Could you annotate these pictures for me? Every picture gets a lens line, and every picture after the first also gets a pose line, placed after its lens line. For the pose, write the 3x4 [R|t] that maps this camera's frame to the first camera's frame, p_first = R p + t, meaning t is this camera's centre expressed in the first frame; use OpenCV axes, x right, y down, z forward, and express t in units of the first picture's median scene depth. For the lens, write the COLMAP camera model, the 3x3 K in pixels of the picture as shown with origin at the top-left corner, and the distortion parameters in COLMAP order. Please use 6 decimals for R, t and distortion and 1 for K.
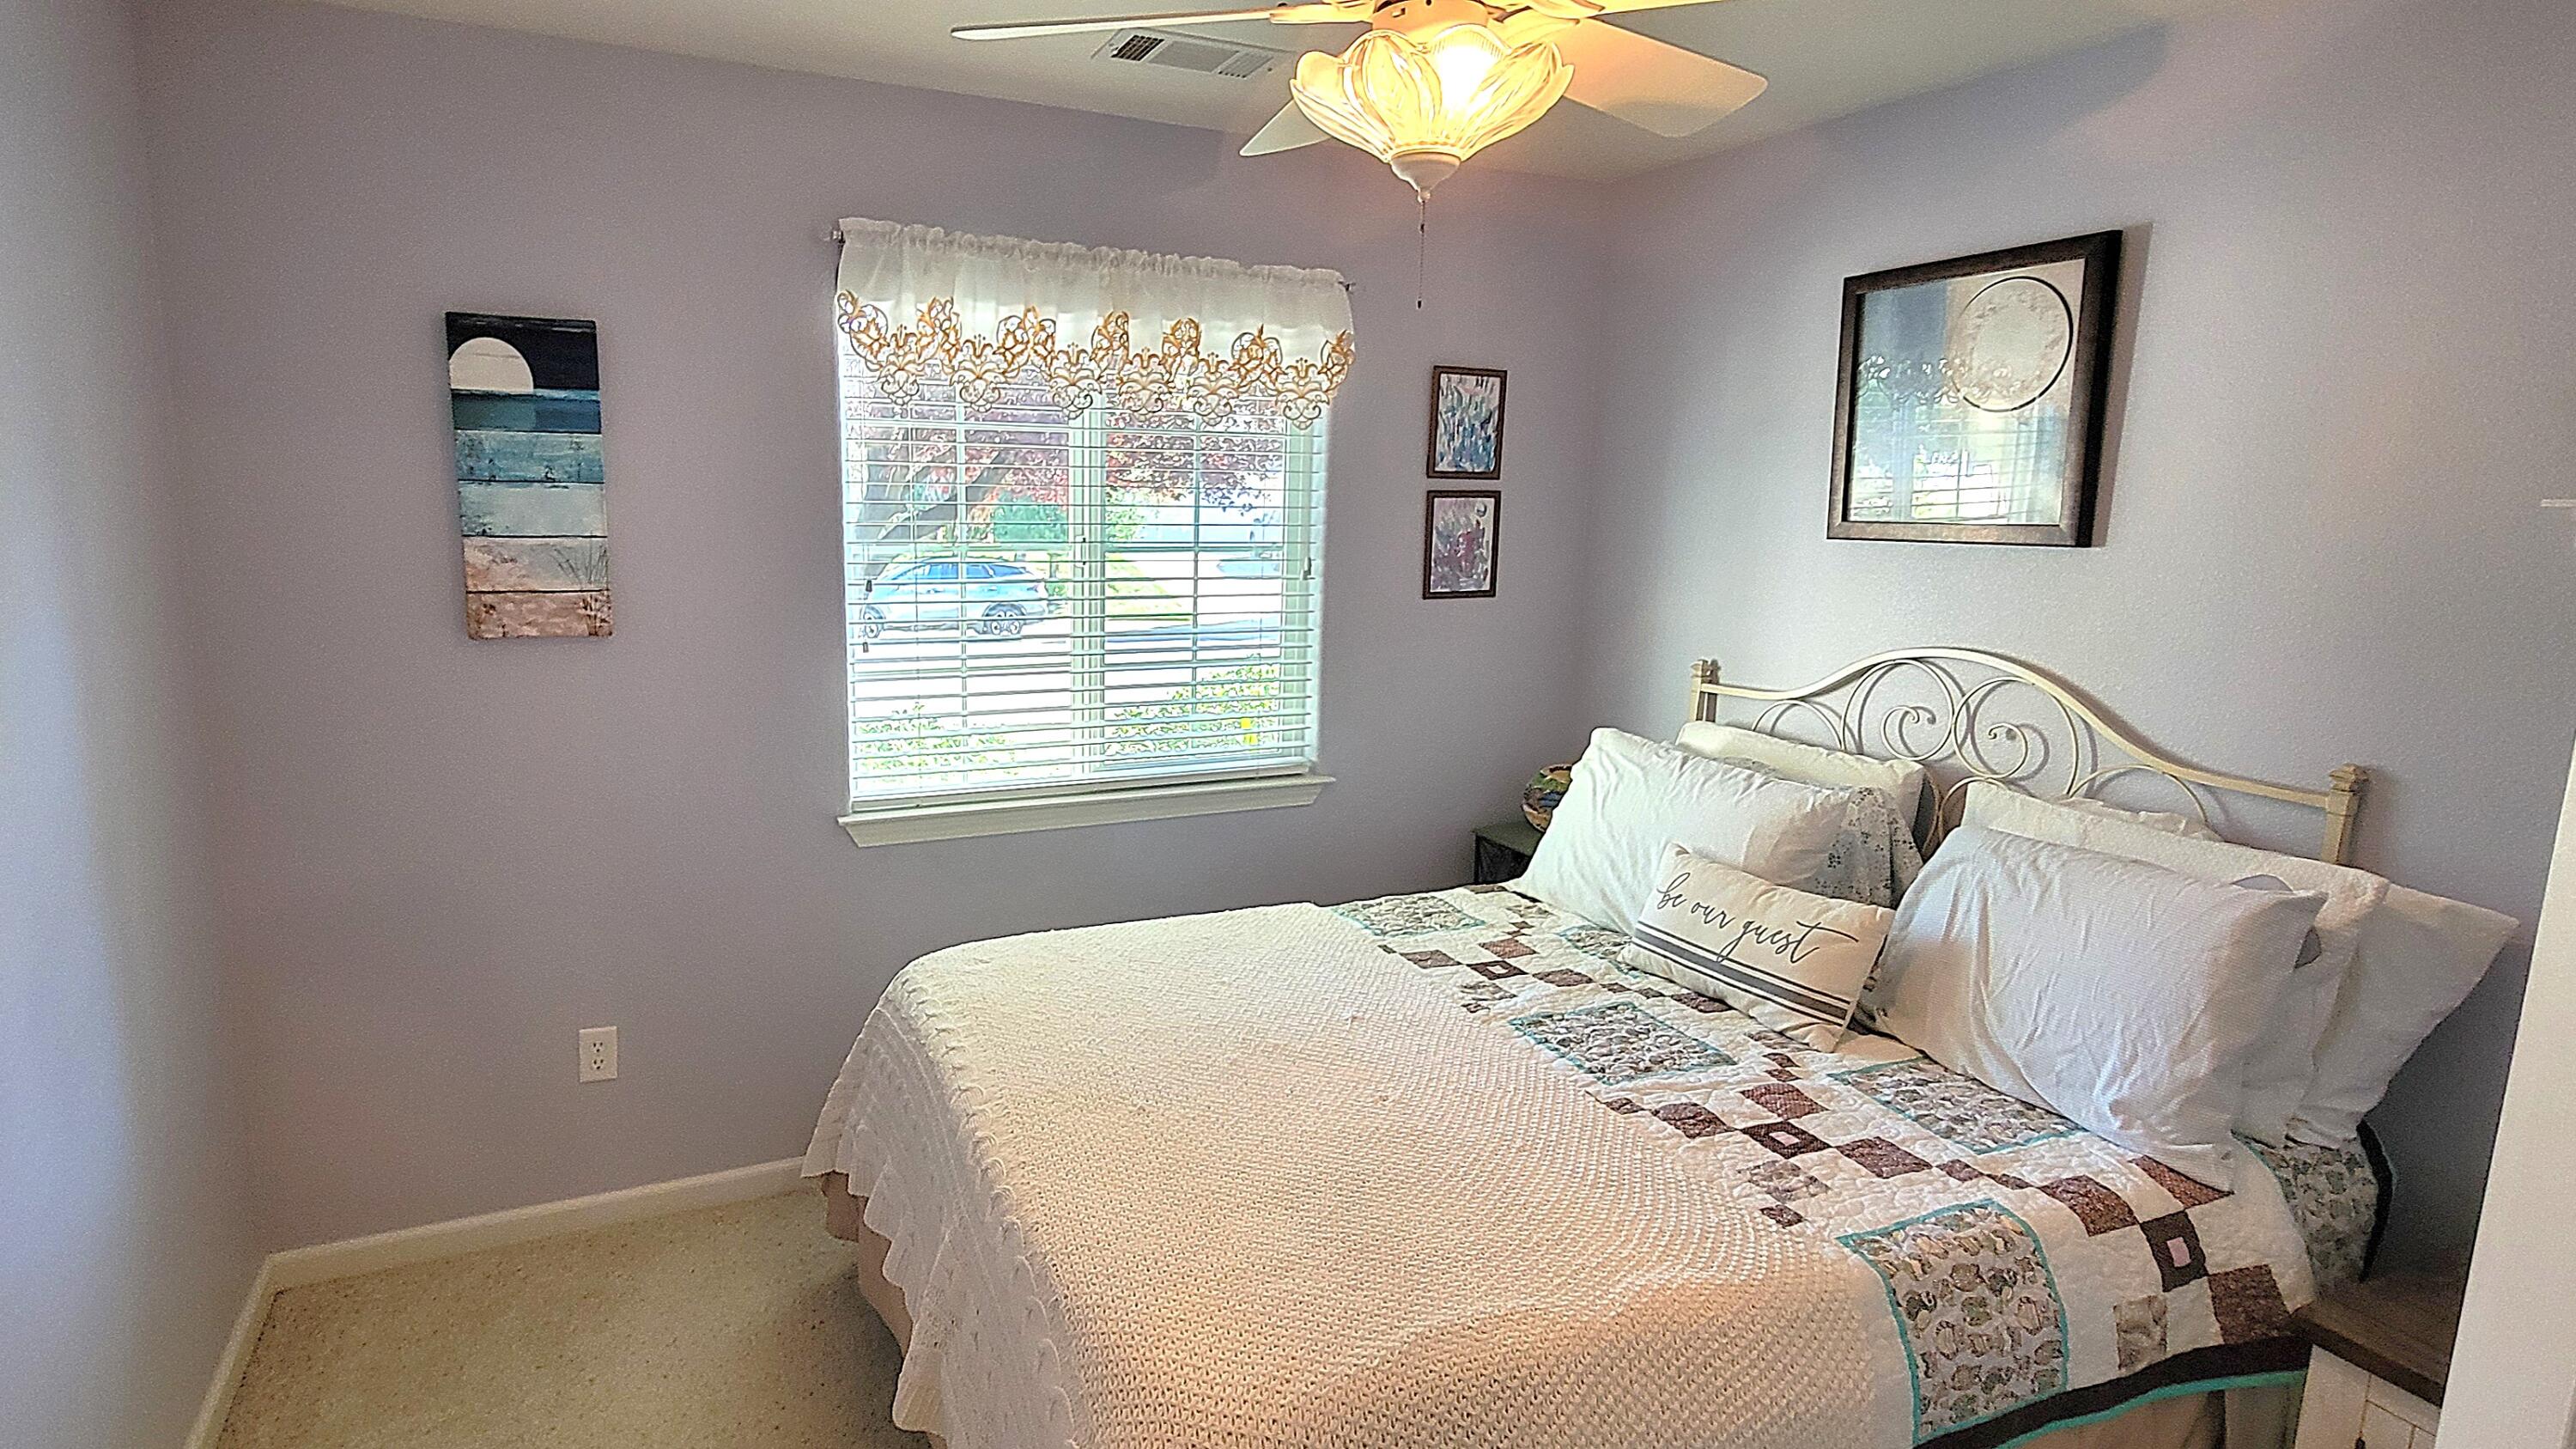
lens RADIAL K [[1334.6, 0, 1295.4], [0, 1334.6, 719.5], [0, 0, 1]] dist [0.005069, -0.000138]
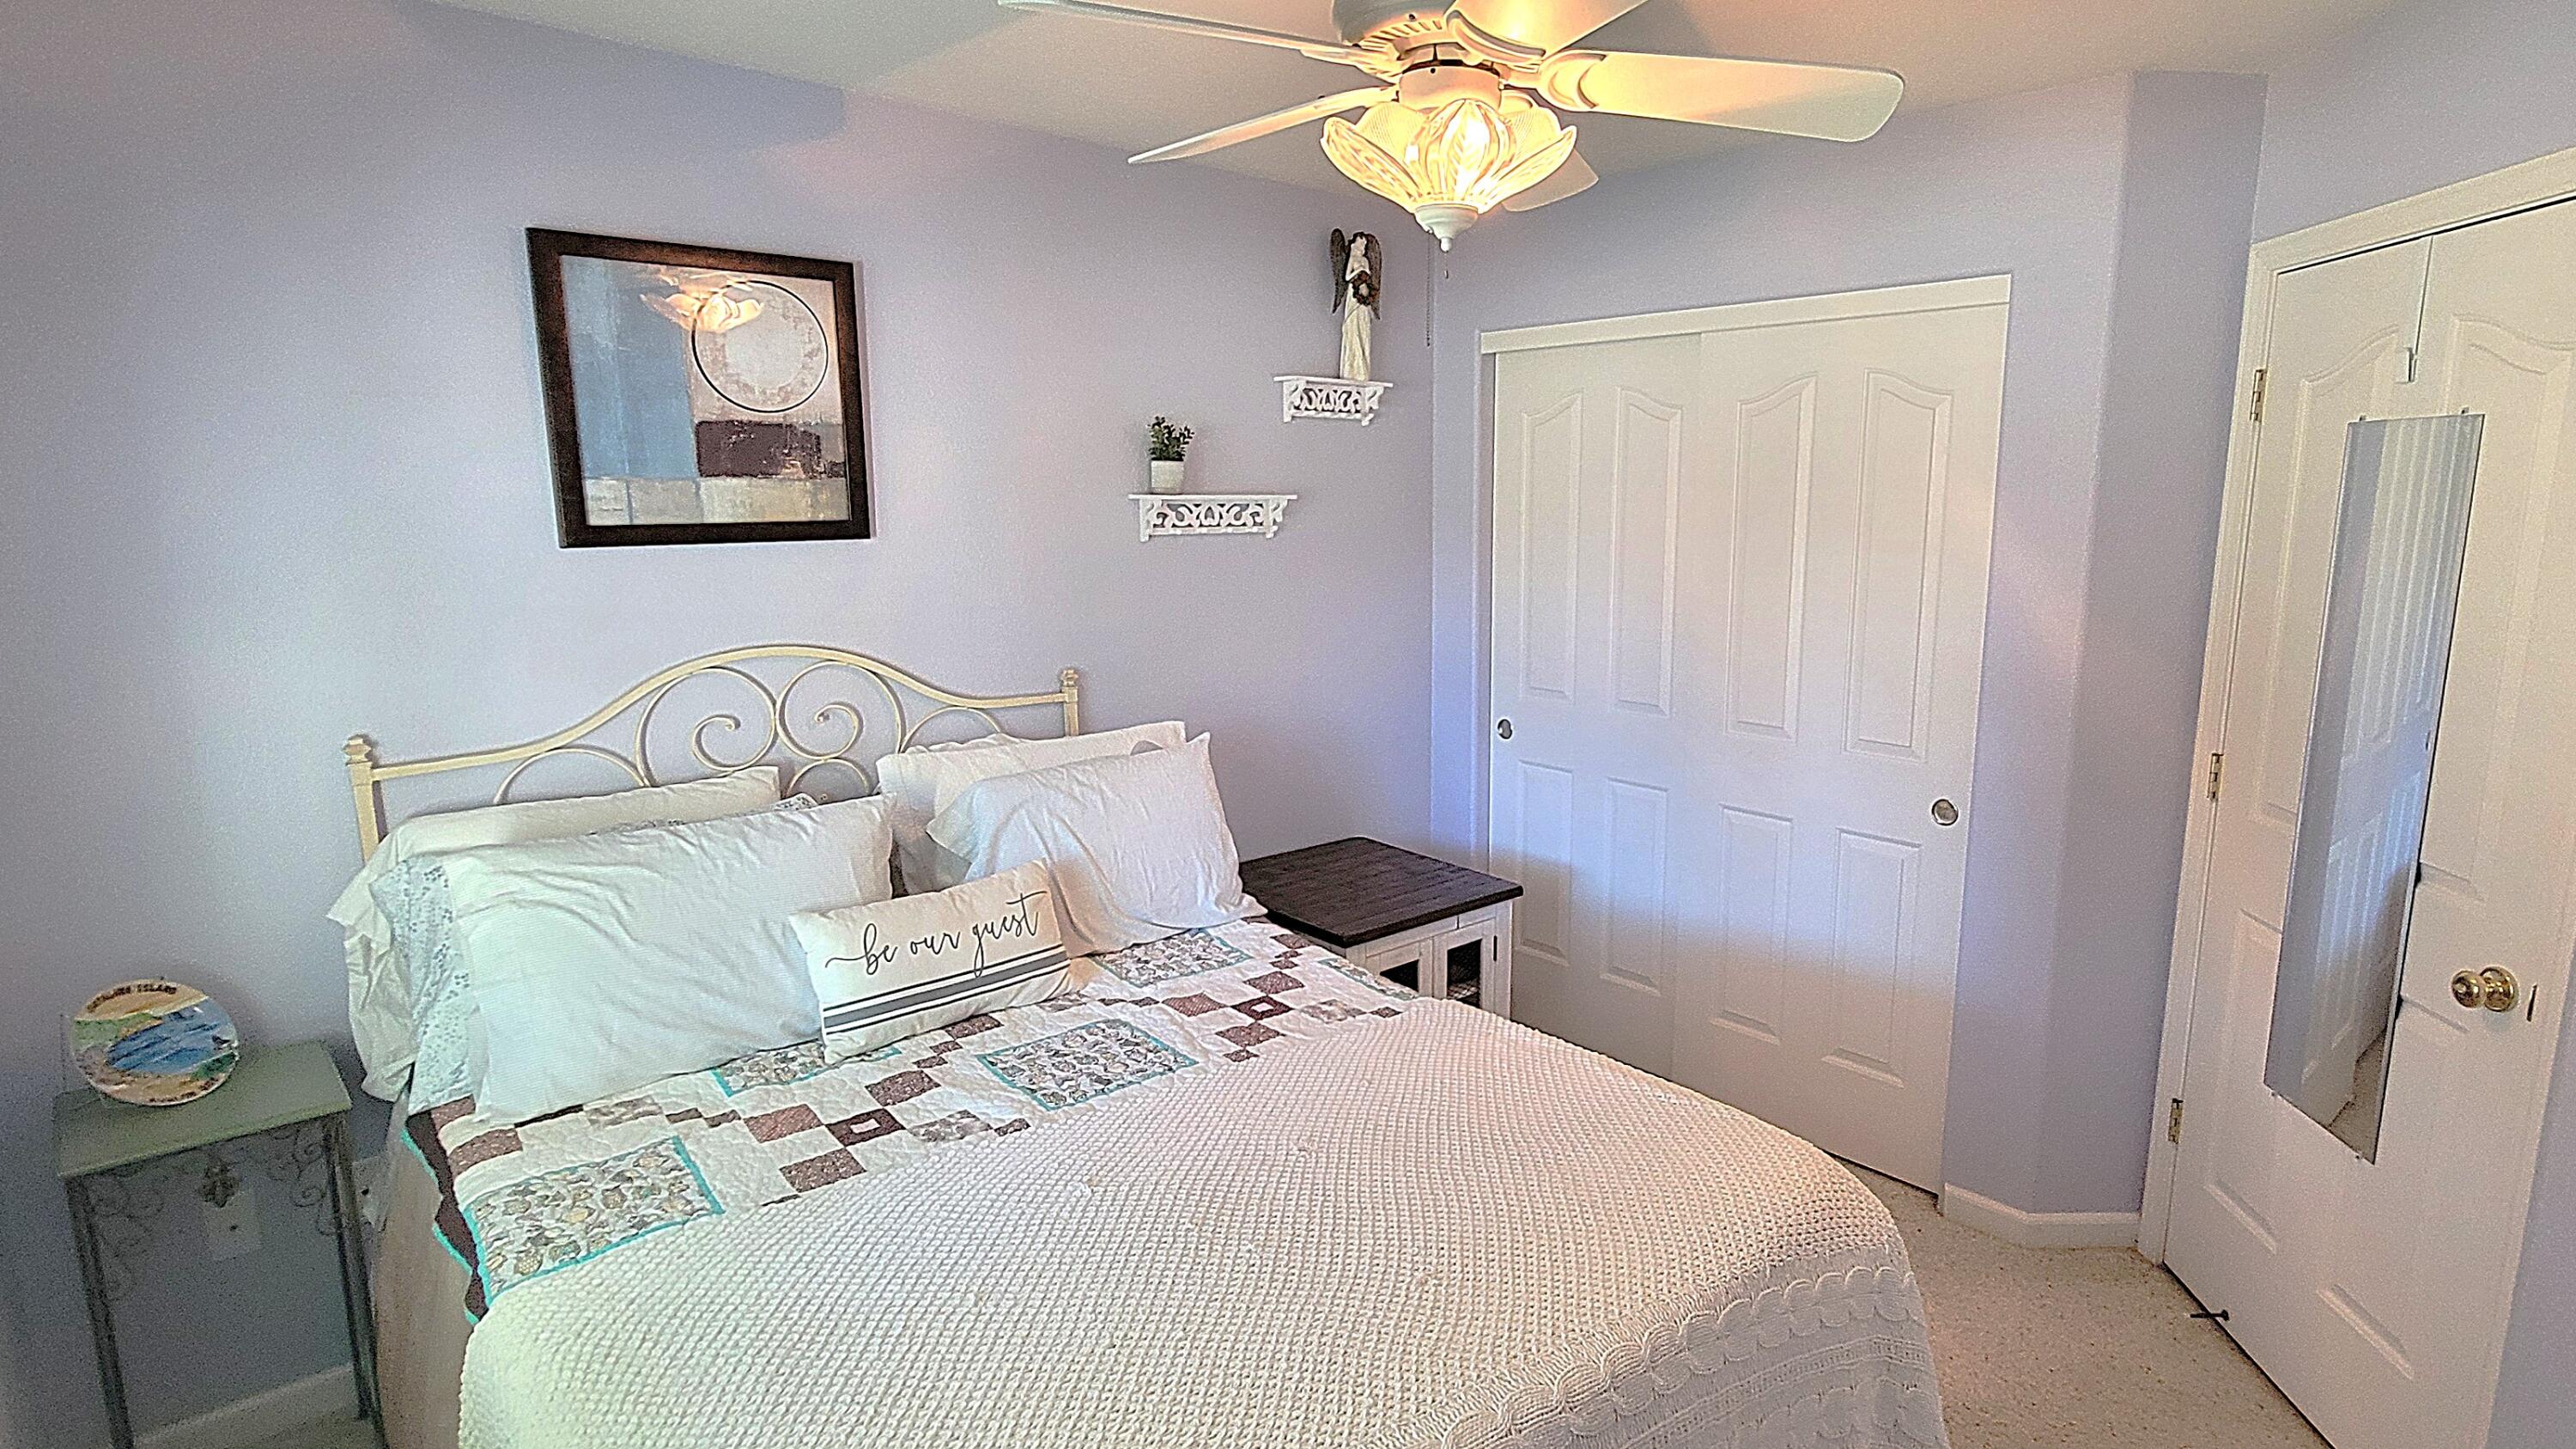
lens RADIAL K [[1334.6, 0, 1301.9], [0, 1334.6, 730.3], [0, 0, 1]] dist [0.005069, -0.000138]
pose [[-0.247394, -0.188190, 0.950464, -0.609577], [0.151721, 0.961331, 0.229833, -0.173317], [-0.956962, 0.201065, -0.209275, 0.891472]]
